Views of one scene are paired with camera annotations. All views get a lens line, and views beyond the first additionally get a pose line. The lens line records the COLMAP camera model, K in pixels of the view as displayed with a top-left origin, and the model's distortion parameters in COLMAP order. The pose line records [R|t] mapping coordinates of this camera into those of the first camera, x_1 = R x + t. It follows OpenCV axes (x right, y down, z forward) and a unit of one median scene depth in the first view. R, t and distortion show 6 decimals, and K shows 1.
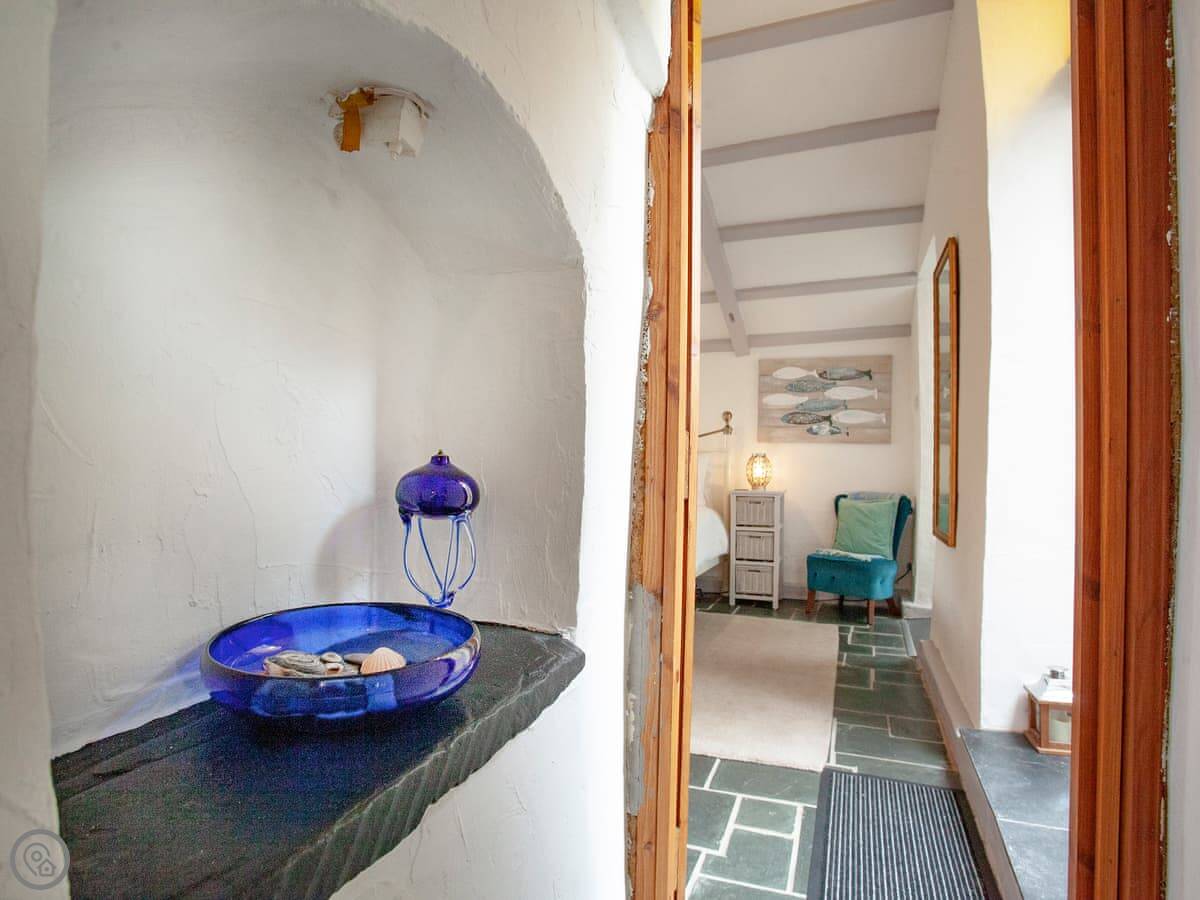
lens RADIAL K [[661.3, 0, 600.0], [0, 661.3, 450.0], [0, 0, 1]] dist [-0.081885, 0.044894]
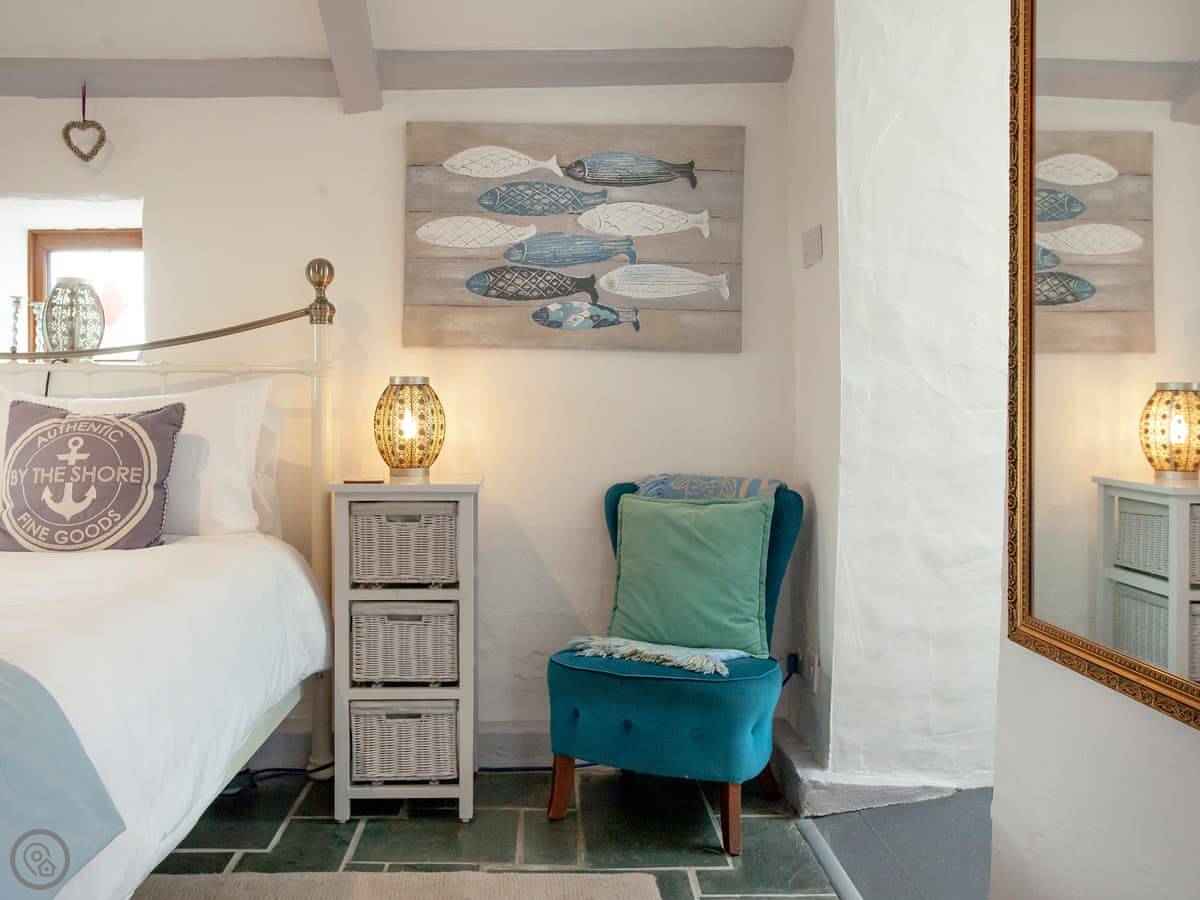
lens RADIAL K [[1151.2, 0, 568.5], [0, 1151.2, 406.5], [0, 0, 1]] dist [-0.033316, 0.006625]
pose [[0.918569, -0.013951, 0.395014, 0.073651], [0.001913, 0.999522, 0.030853, 0.001915], [-0.395256, -0.027585, 0.918157, 0.394450]]
